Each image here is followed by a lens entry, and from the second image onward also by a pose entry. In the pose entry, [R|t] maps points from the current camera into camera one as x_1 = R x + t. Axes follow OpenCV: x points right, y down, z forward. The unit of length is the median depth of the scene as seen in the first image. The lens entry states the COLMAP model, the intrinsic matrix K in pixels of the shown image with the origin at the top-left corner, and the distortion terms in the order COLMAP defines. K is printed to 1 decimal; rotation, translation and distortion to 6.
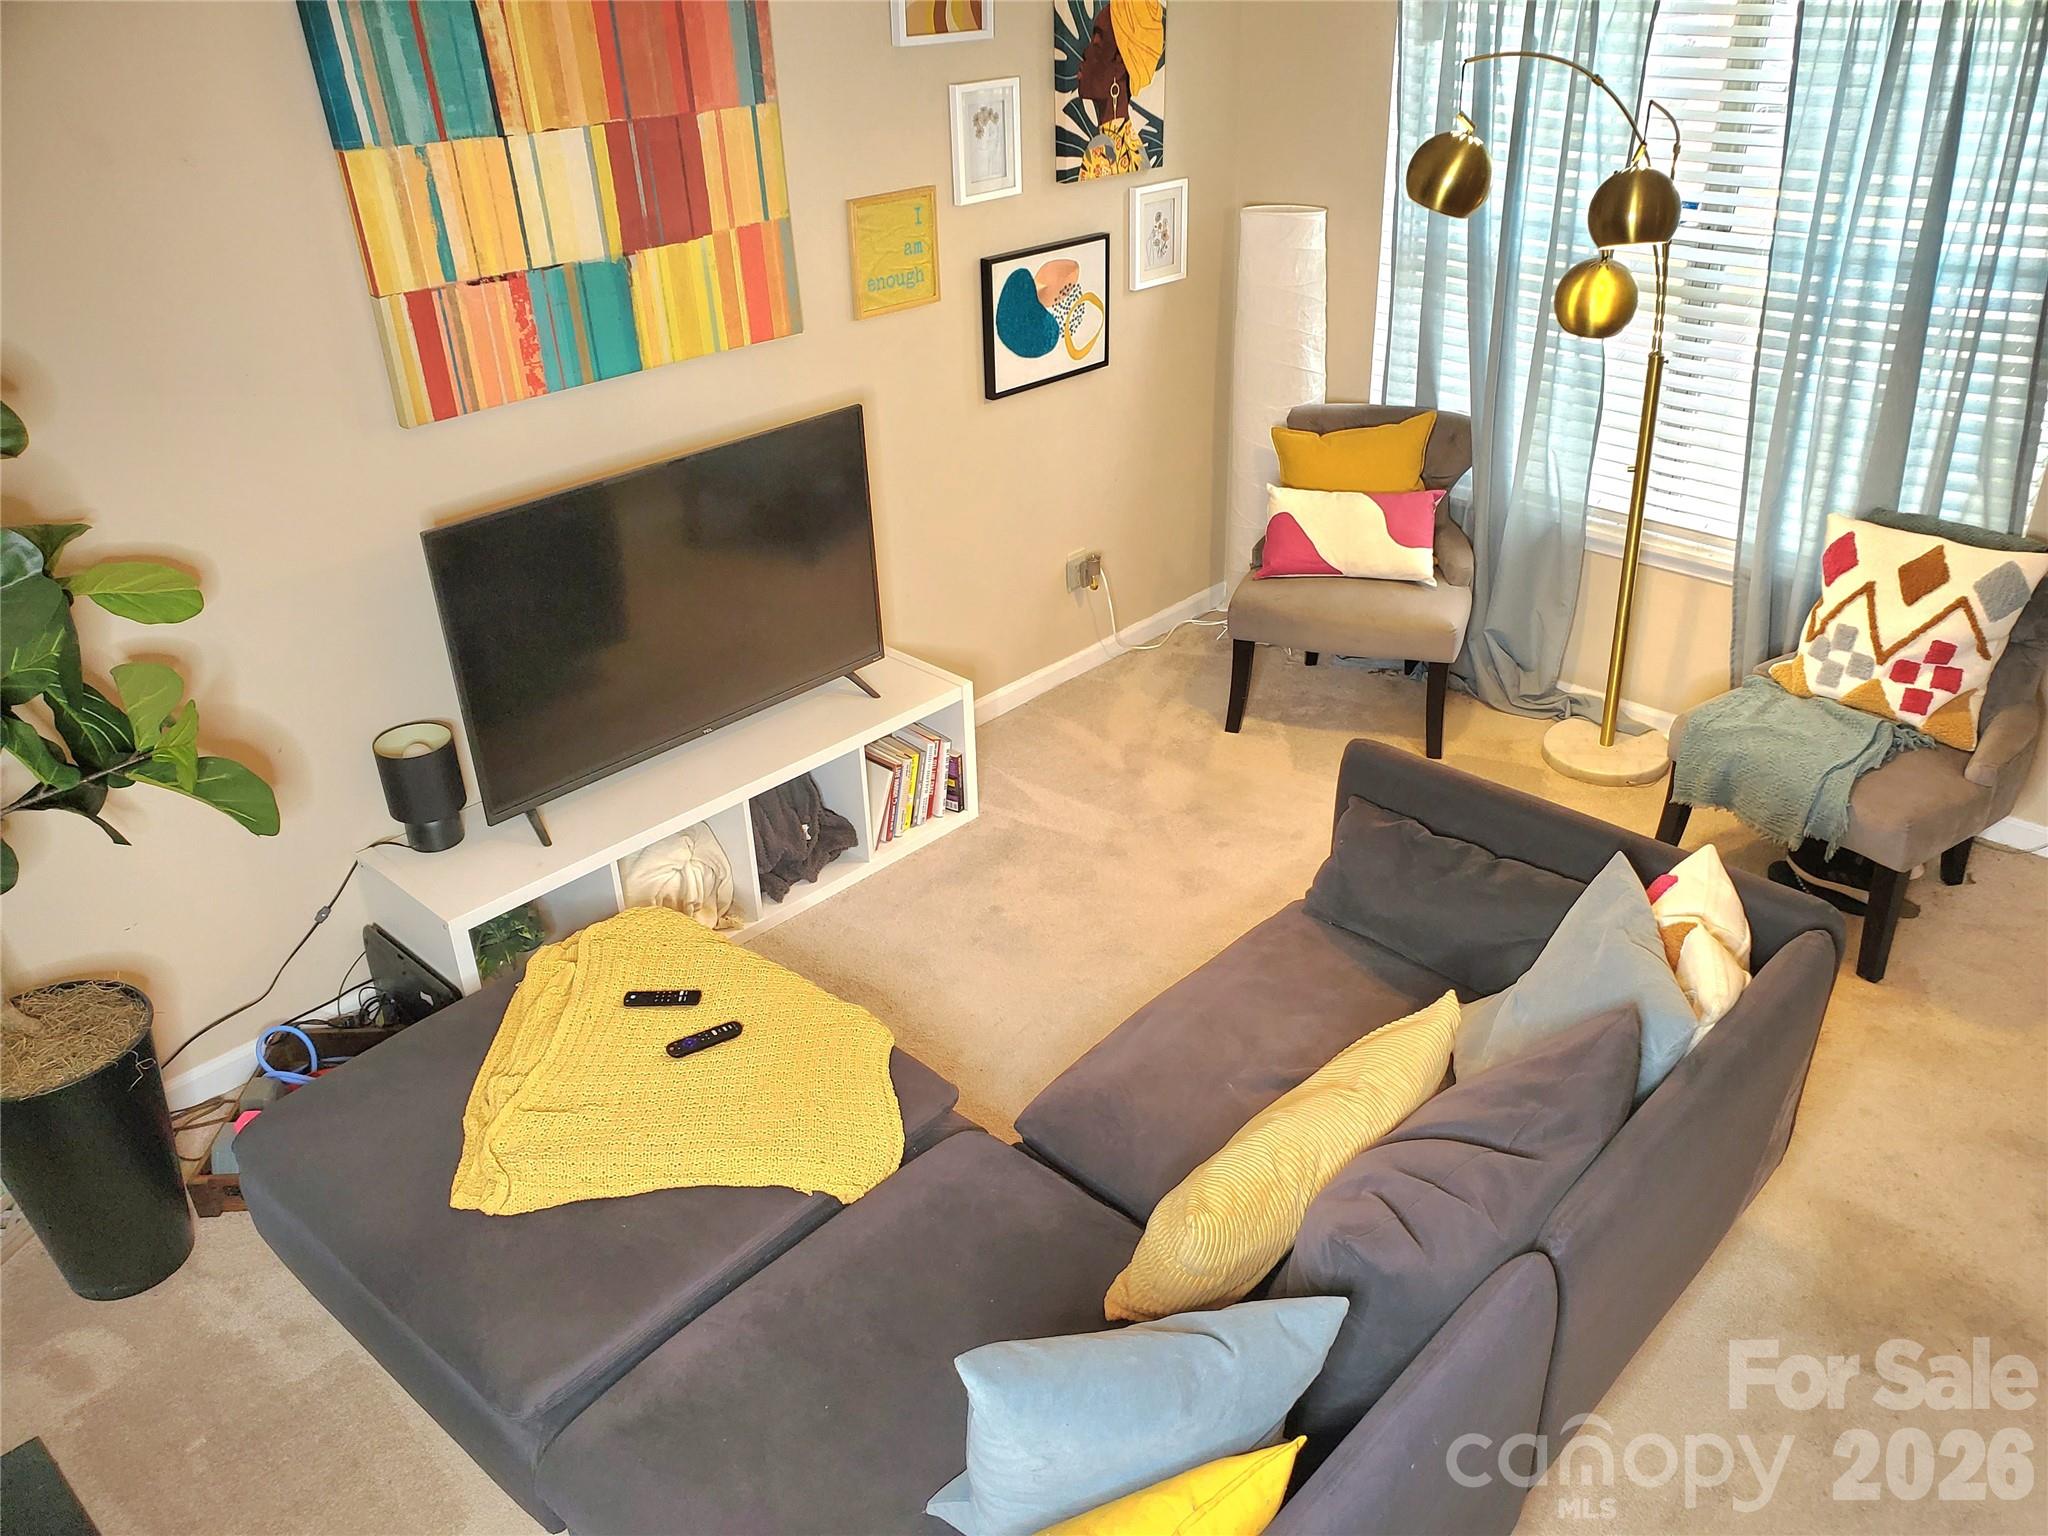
lens RADIAL K [[1575.6, 0, 1049.4], [0, 1575.6, 834.8], [0, 0, 1]] dist [-0.006802, -0.003770]
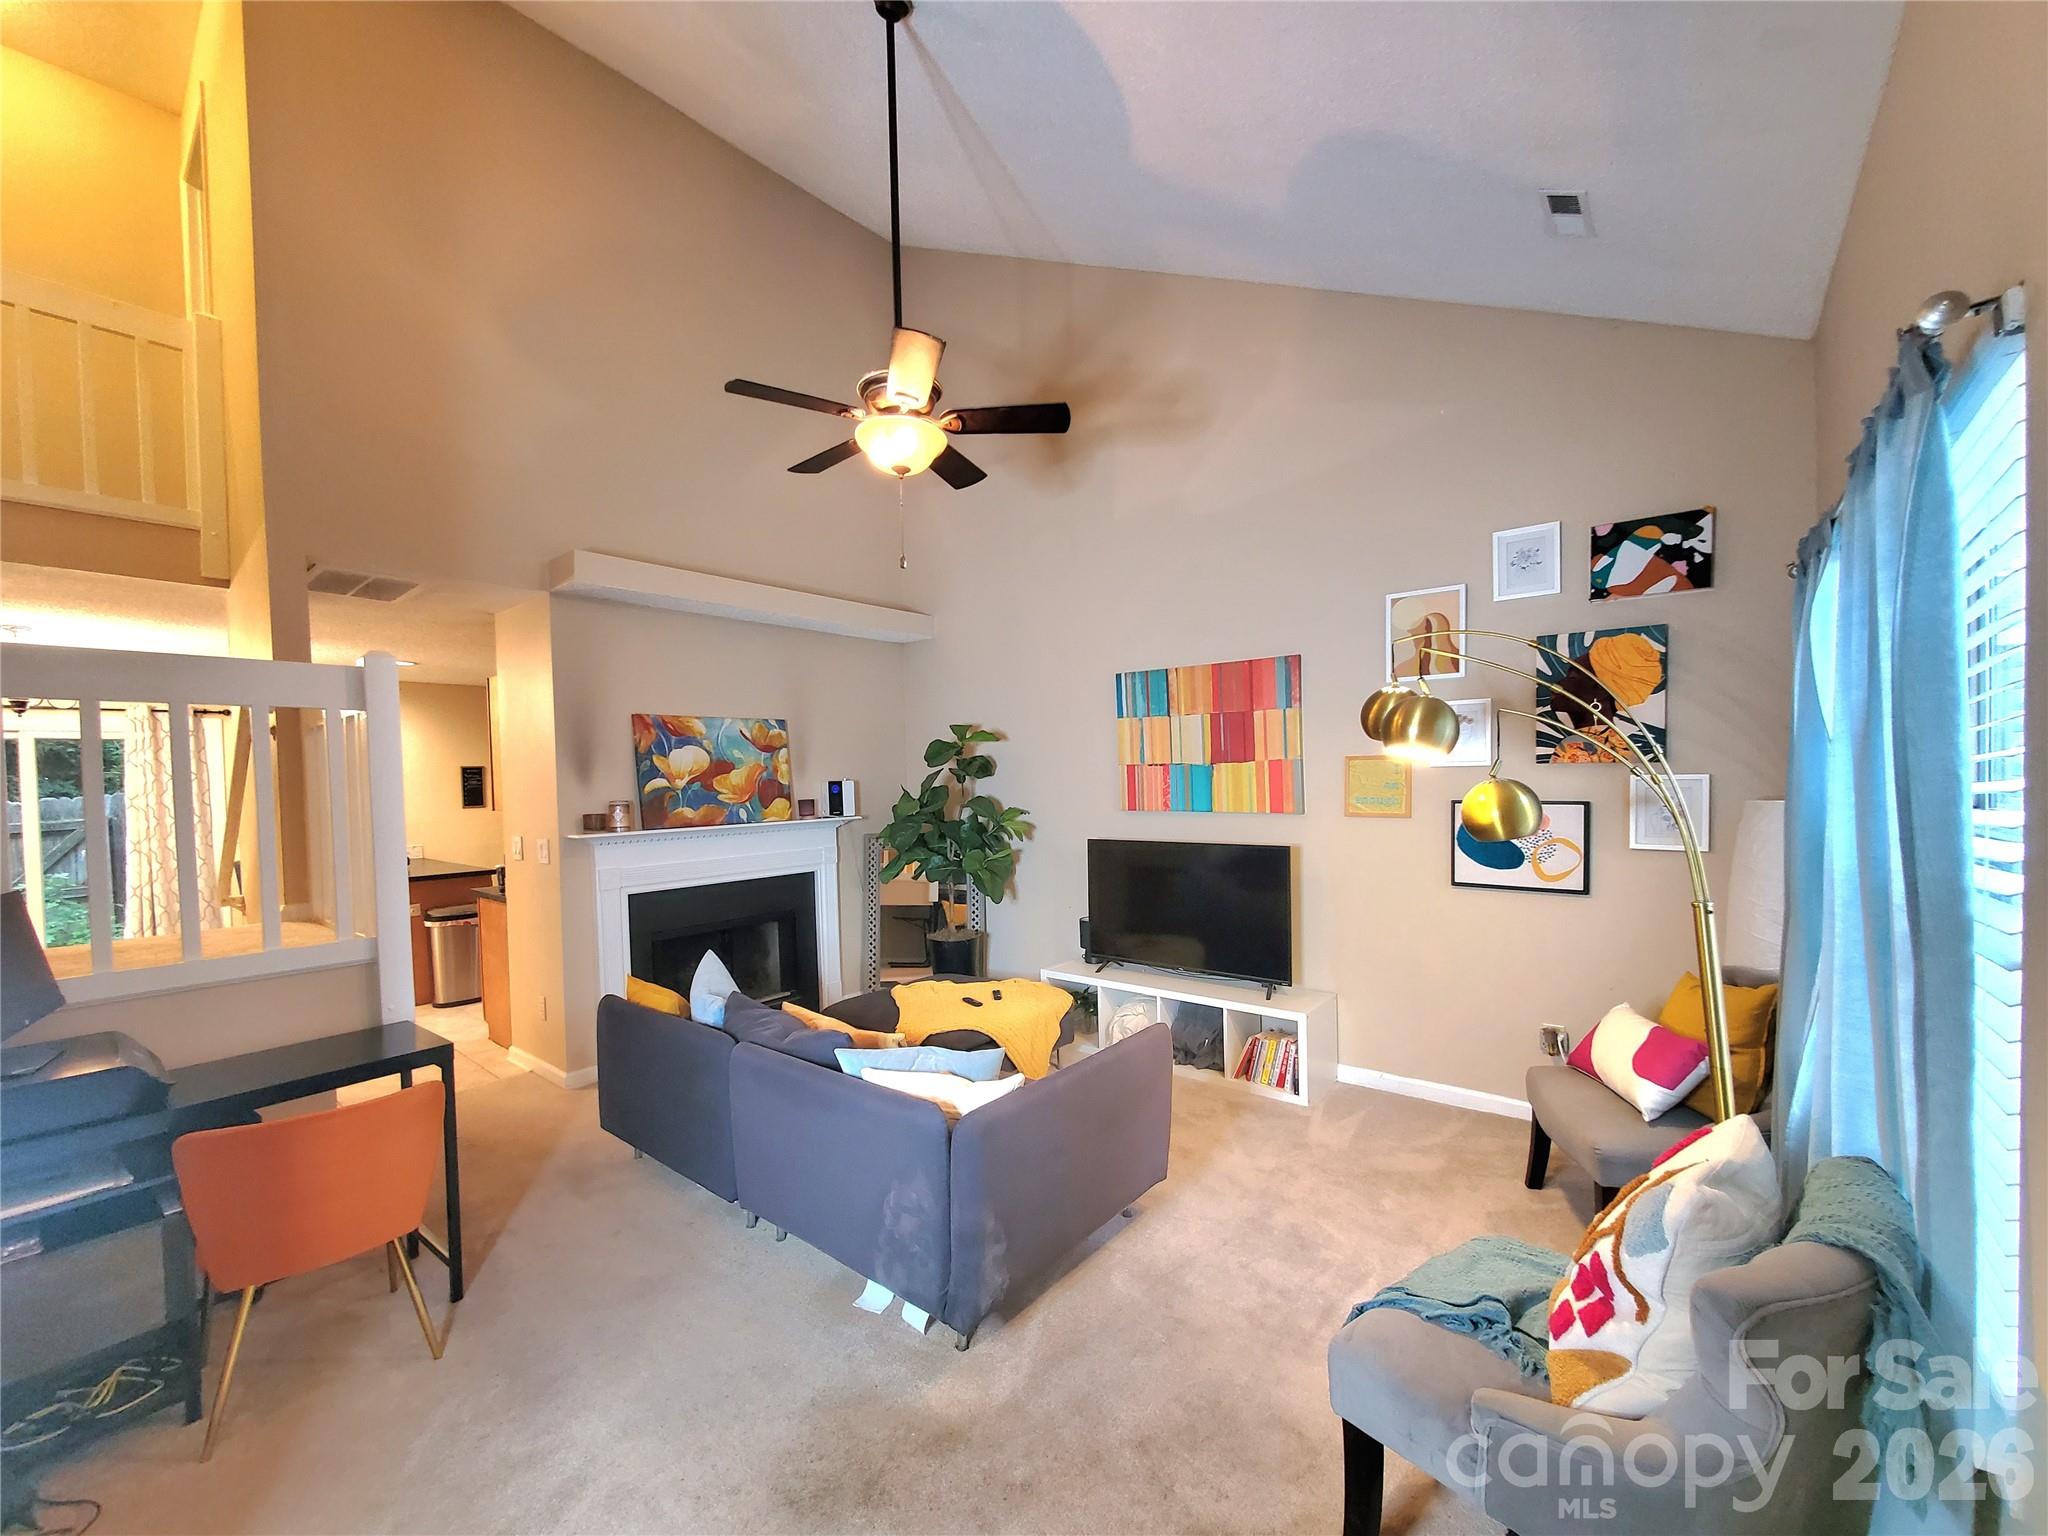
lens RADIAL K [[817.5, 0, 999.6], [0, 817.5, 806.6], [0, 0, 1]] dist [0.001024, -0.000070]
pose [[0.050894, 0.057748, -0.997033, 0.881320], [-0.496660, 0.867588, 0.024899, -0.165374], [0.866452, 0.493919, 0.072836, 0.600044]]
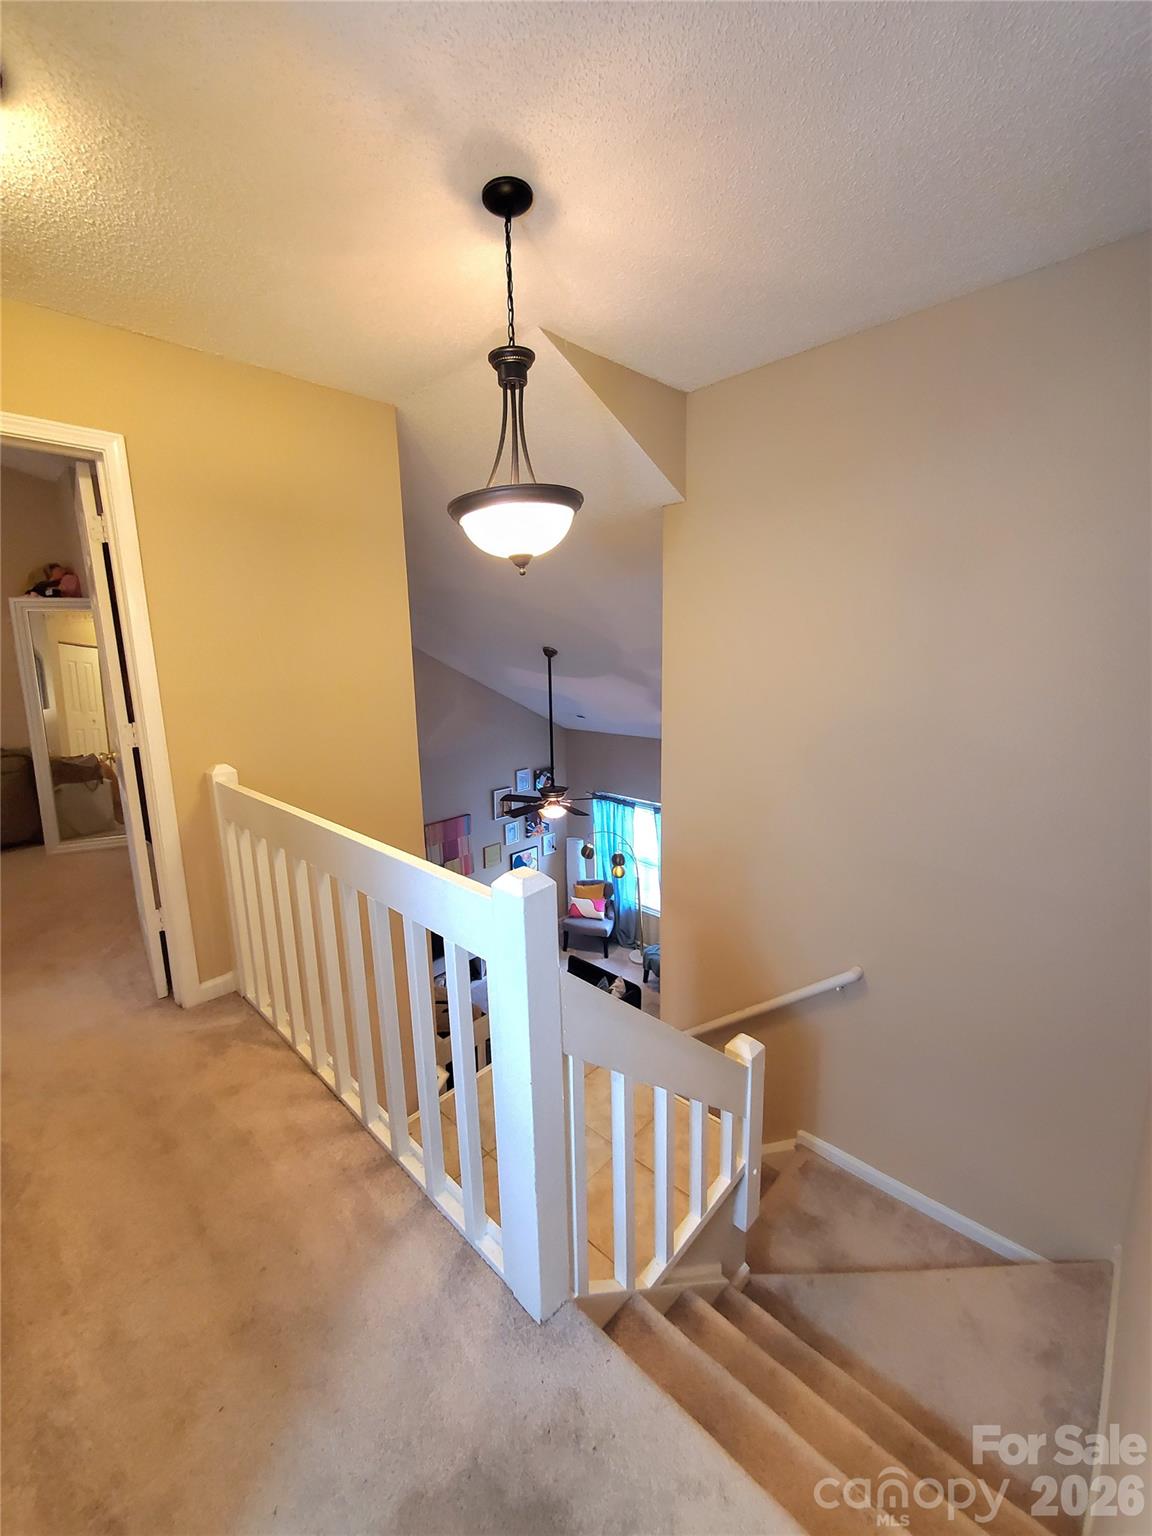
lens RADIAL K [[609.0, 0, 548.7], [0, 609.0, 755.2], [0, 0, 1]] dist [-0.000892, -0.001303]
pose [[0.999287, 0.001951, -0.037715, 0.173473], [-0.015210, 0.934881, -0.354636, 0.035972], [0.034567, 0.354957, 0.934243, -1.068553]]
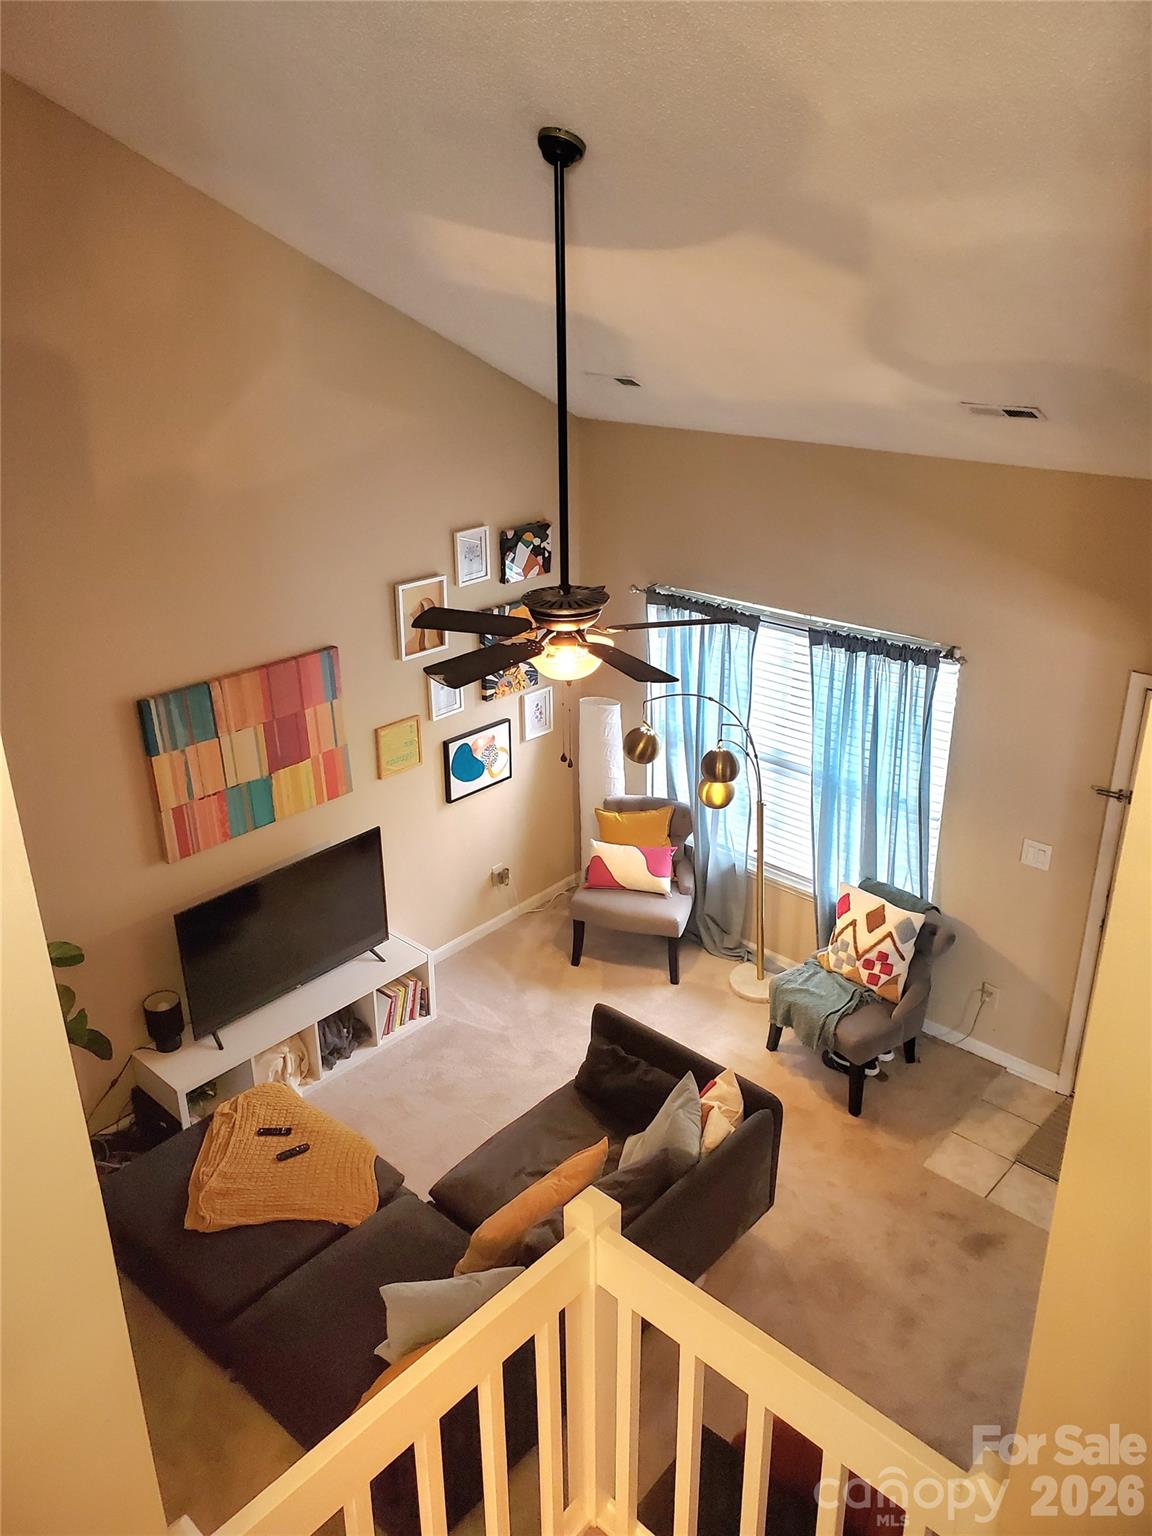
lens RADIAL K [[1172.8, 0, 576.0], [0, 1172.8, 768.0], [0, 0, 1]] dist [0.114970, -0.376925]
pose [[0.999856, 0.008066, 0.014910, 0.120475], [-0.006128, 0.992044, -0.125744, -0.157973], [-0.015806, 0.125634, 0.991951, -0.580969]]
